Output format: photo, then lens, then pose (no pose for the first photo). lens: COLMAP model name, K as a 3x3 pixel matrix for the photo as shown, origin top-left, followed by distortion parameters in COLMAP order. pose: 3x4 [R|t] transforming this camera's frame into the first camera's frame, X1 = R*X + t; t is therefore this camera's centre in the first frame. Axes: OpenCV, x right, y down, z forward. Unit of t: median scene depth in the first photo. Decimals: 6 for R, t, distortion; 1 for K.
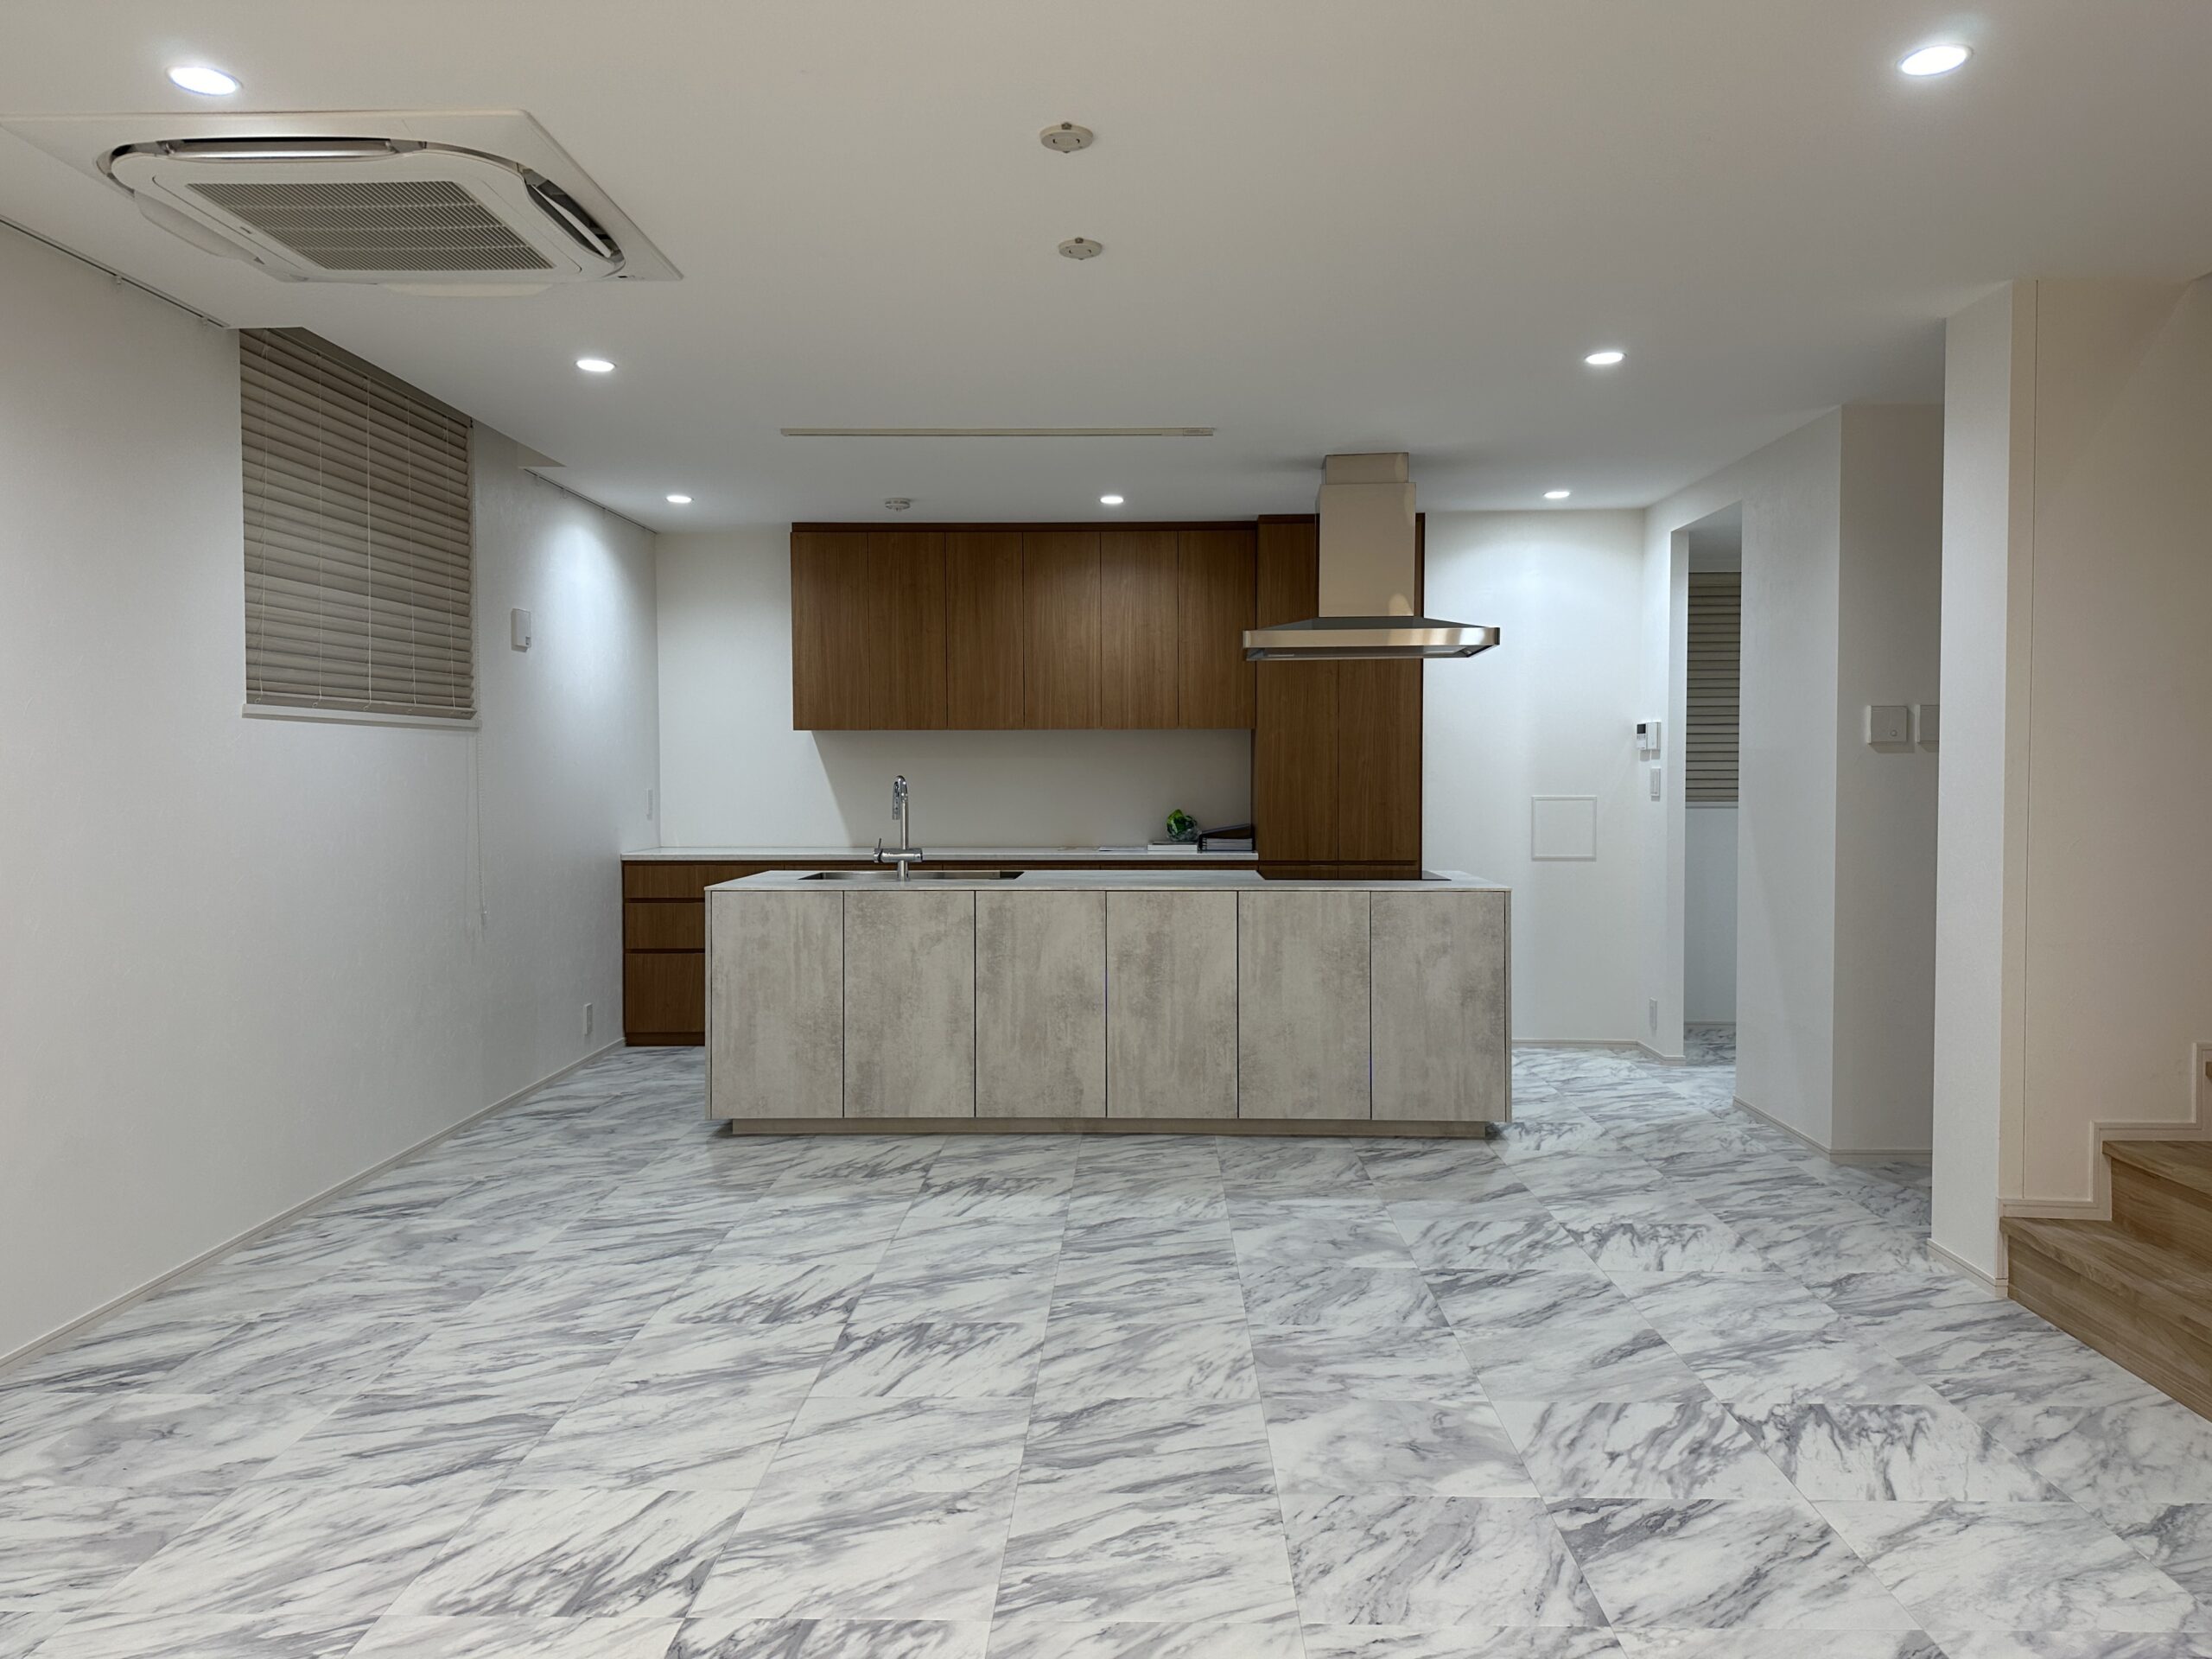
lens RADIAL K [[1539.3, 0, 1106.0], [0, 1539.3, 829.5], [0, 0, 1]] dist [-0.003615, -0.009289]
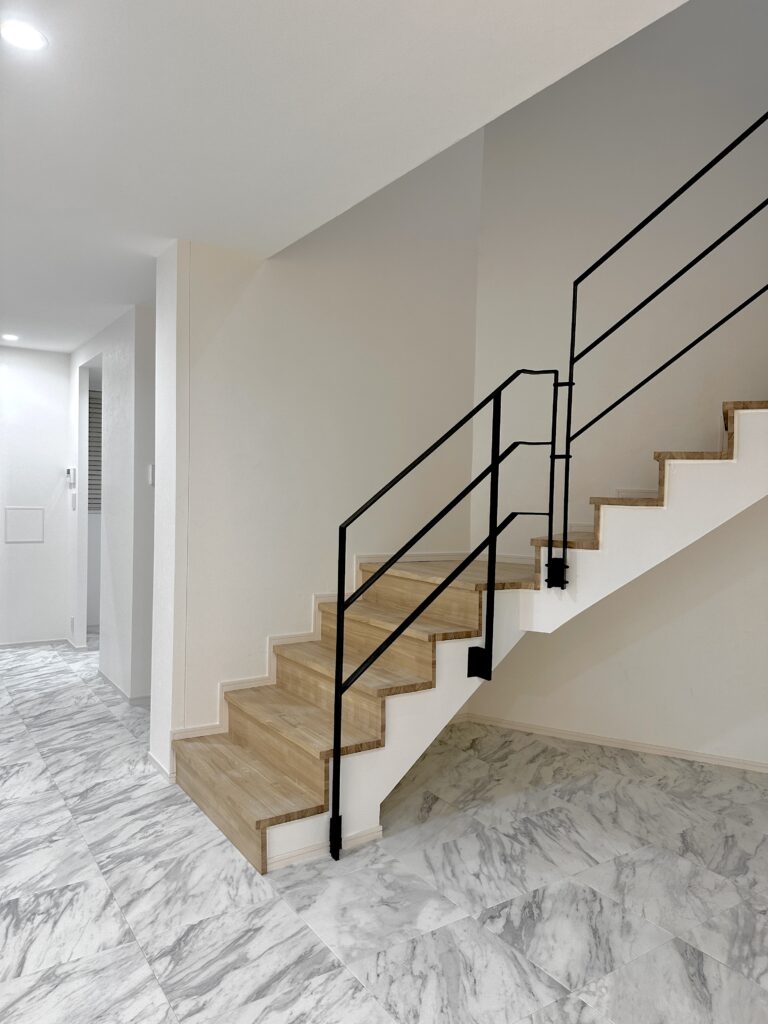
lens RADIAL K [[712.6, 0, 384.0], [0, 712.6, 512.0], [0, 0, 1]] dist [-0.003615, -0.009289]
pose [[0.805417, 0.010721, 0.592612, 0.272506], [-0.004955, 0.999923, -0.011355, -0.015983], [-0.592688, 0.006209, 0.805408, 0.148179]]
